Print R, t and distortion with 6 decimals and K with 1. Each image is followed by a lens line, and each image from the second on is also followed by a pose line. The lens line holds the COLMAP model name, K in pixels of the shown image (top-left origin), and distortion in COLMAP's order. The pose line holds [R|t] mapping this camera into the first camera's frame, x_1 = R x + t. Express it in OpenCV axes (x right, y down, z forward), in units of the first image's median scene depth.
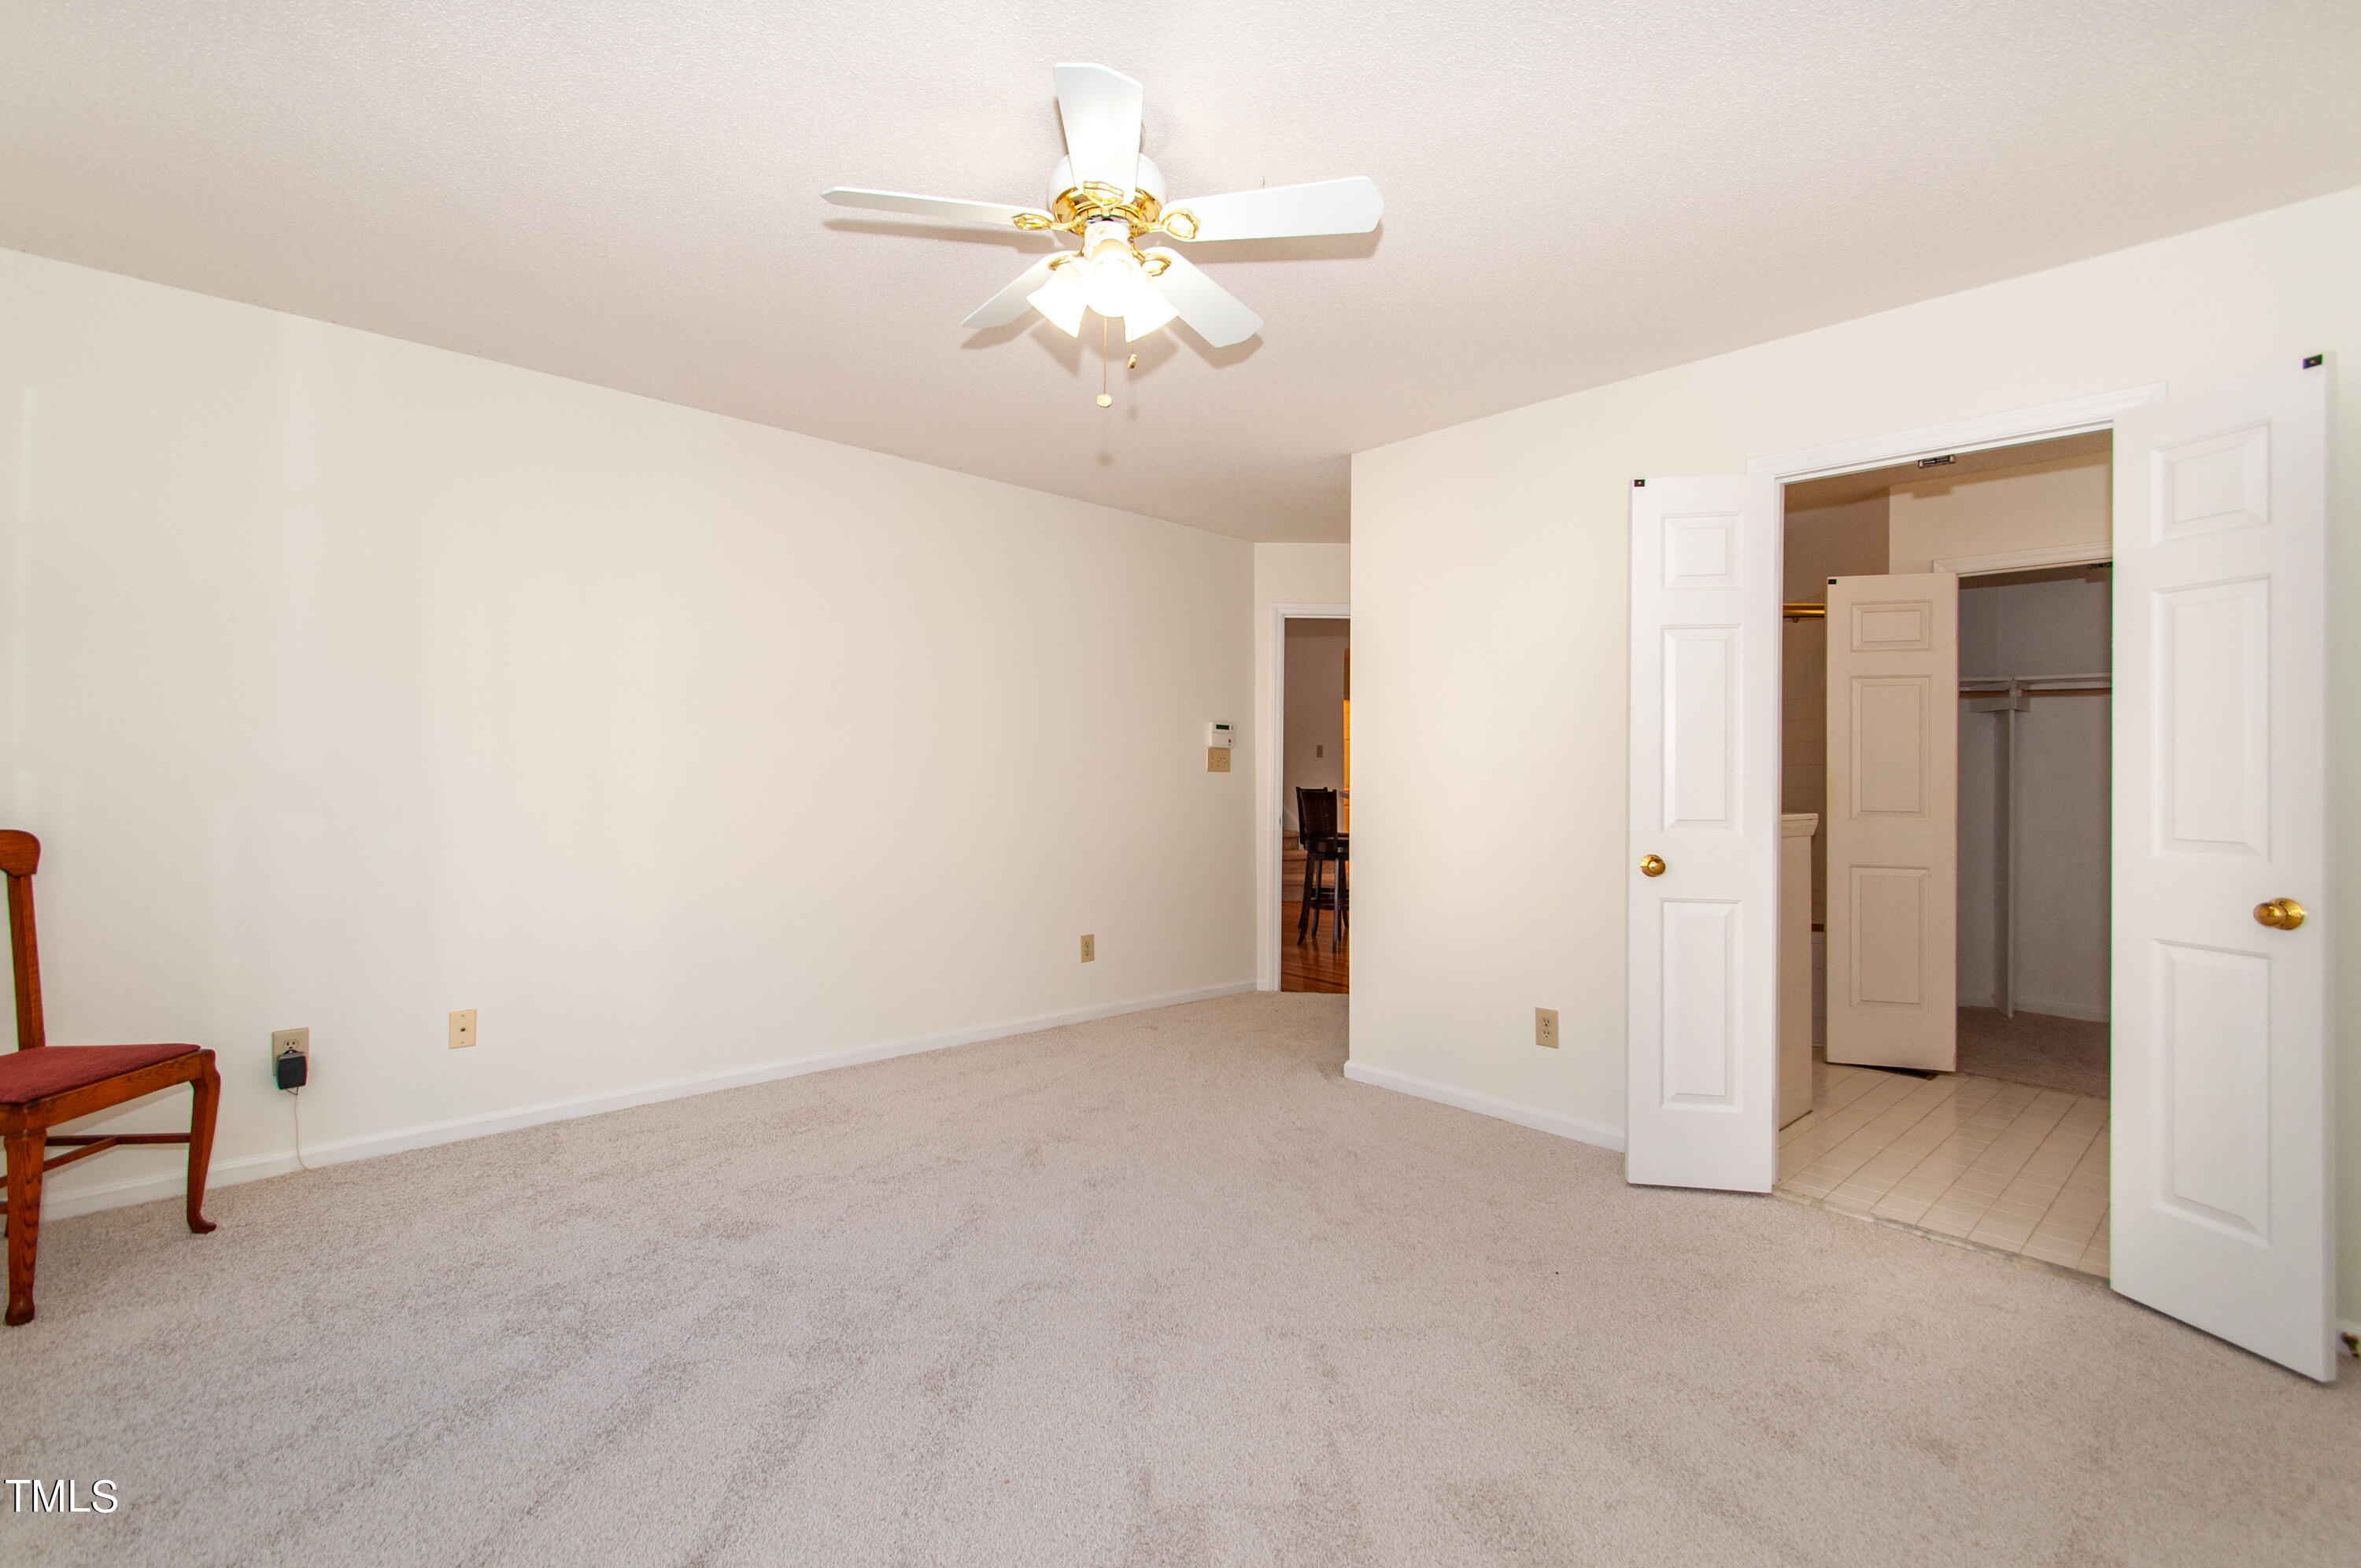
lens RADIAL K [[1065.6, 0, 1196.9], [0, 1065.6, 788.0], [0, 0, 1]] dist [0.014634, -0.002364]
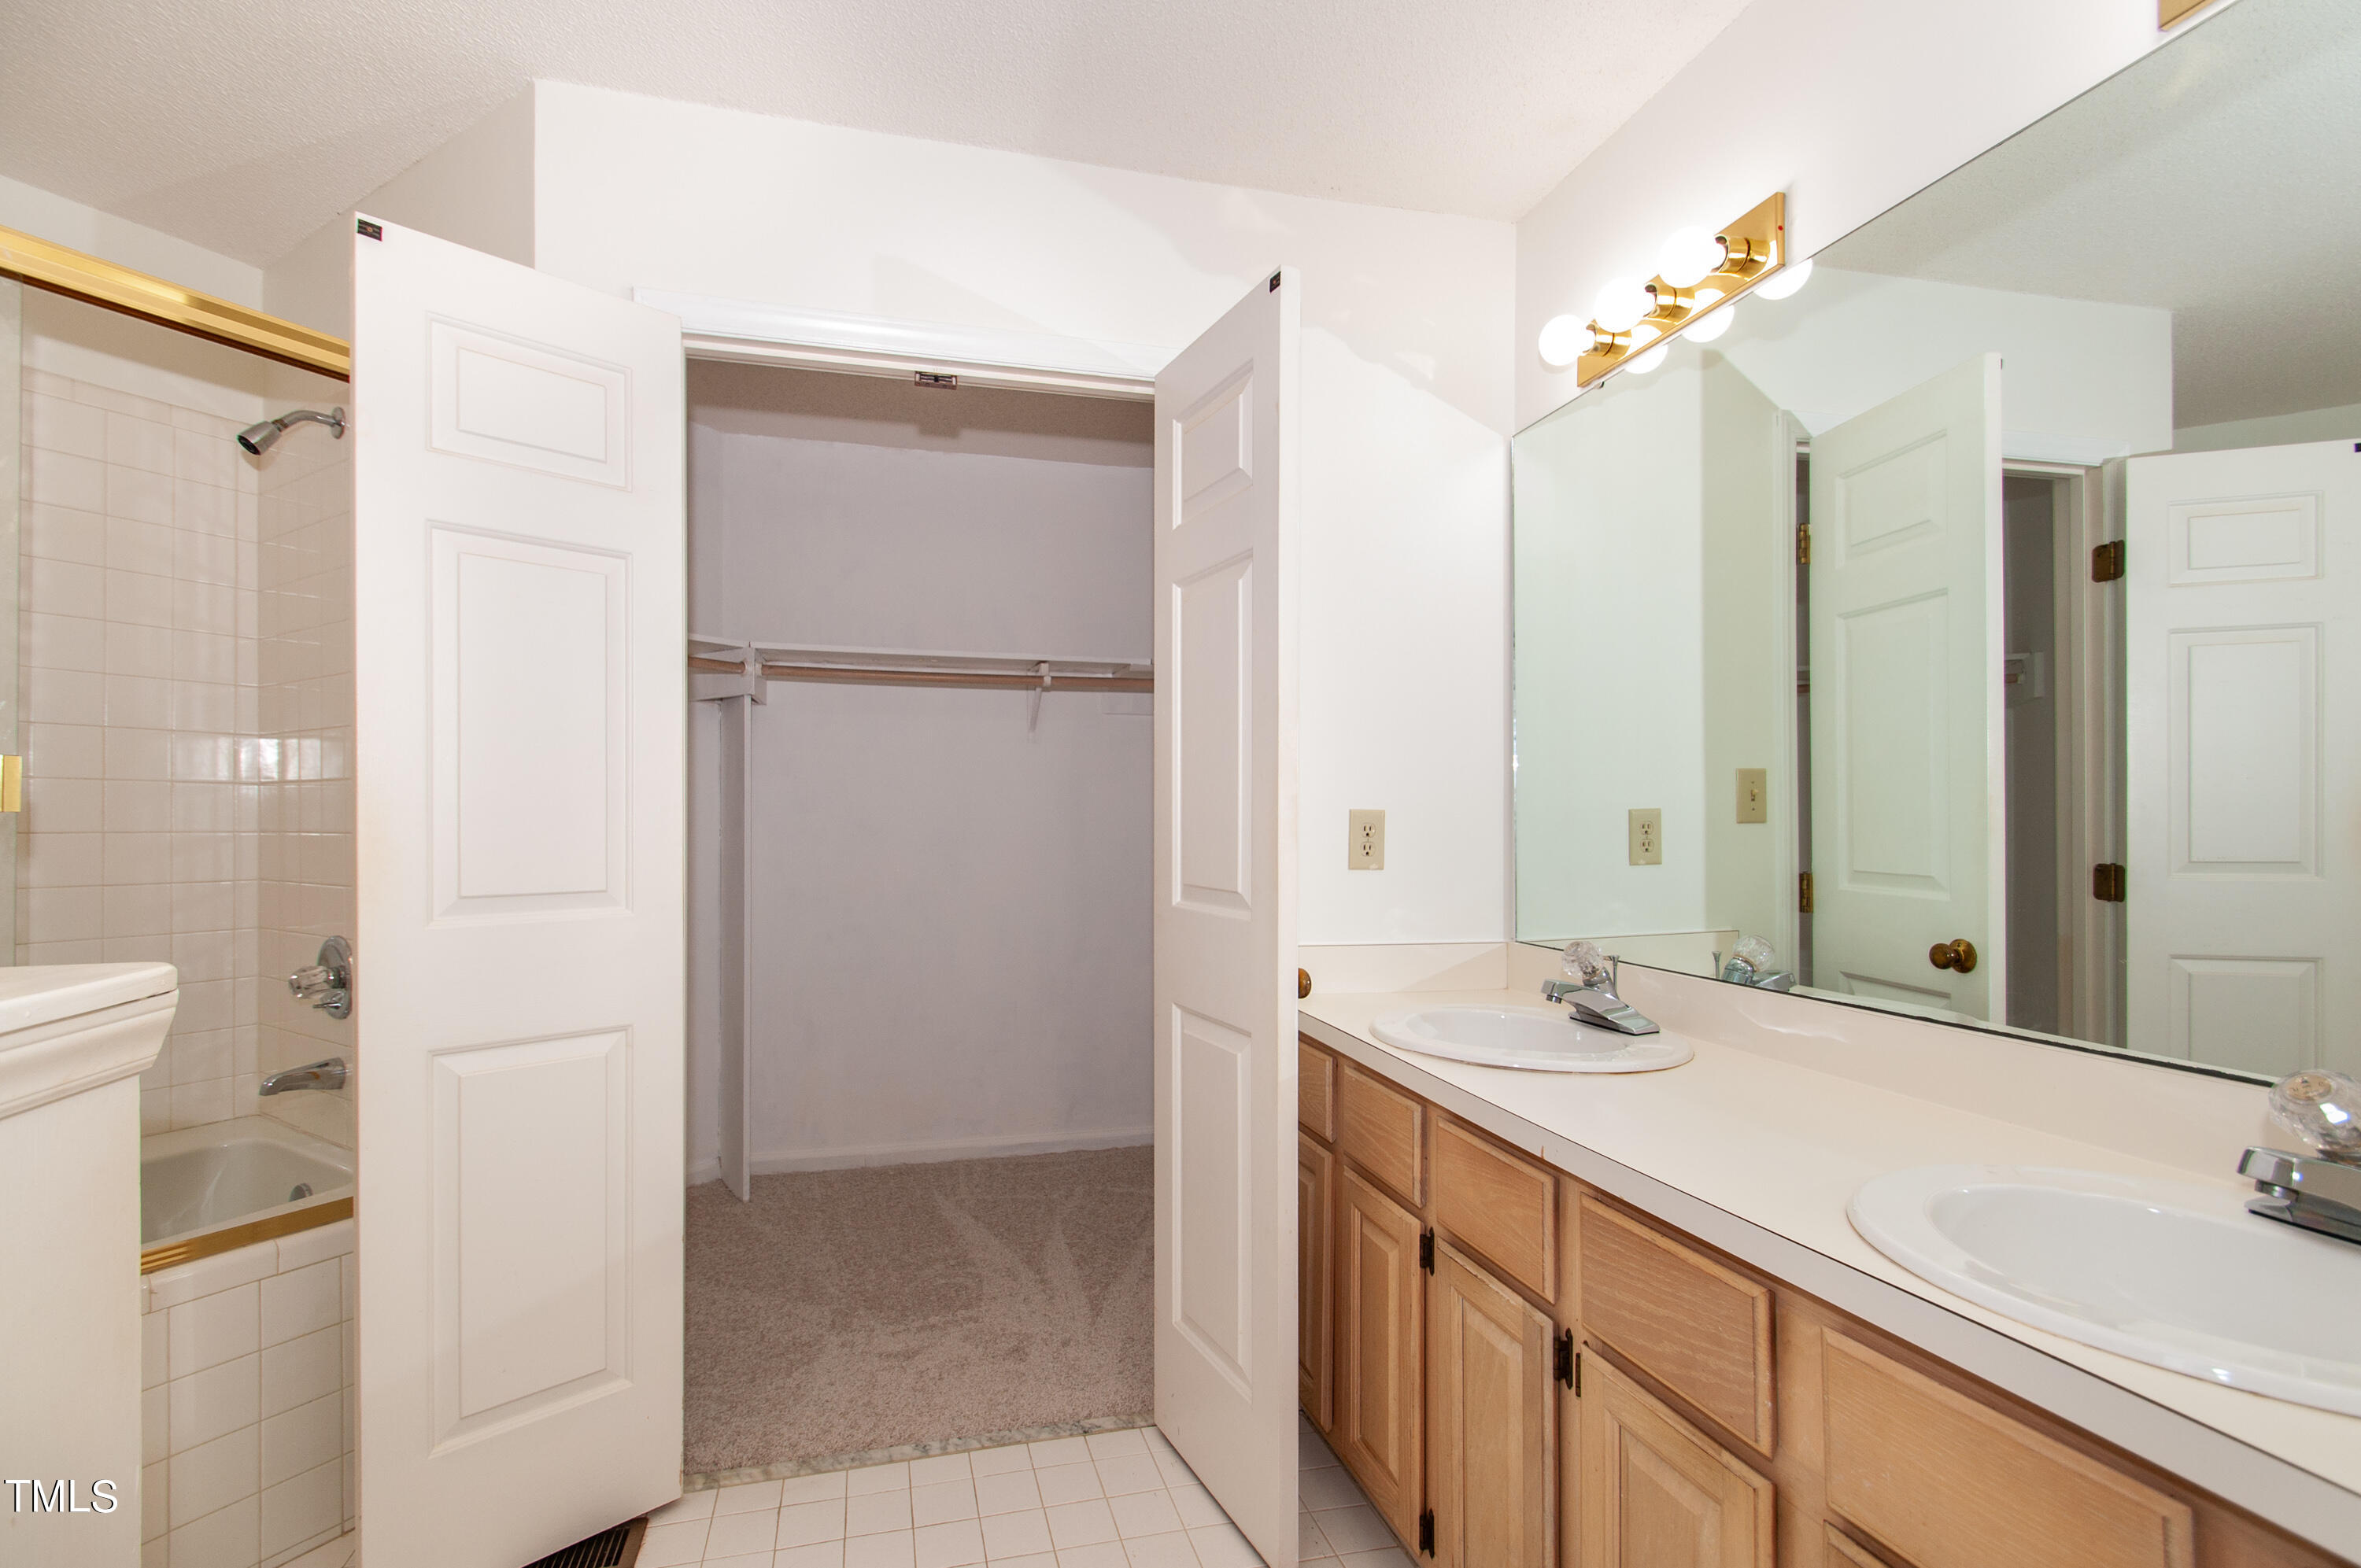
lens RADIAL K [[1065.6, 0, 1193.6], [0, 1065.6, 789.2], [0, 0, 1]] dist [0.014634, -0.002364]
pose [[0.458409, 0.013340, 0.888641, 0.330404], [0.009424, 0.999758, -0.019869, -0.003434], [-0.888691, 0.017483, 0.458173, 0.492450]]
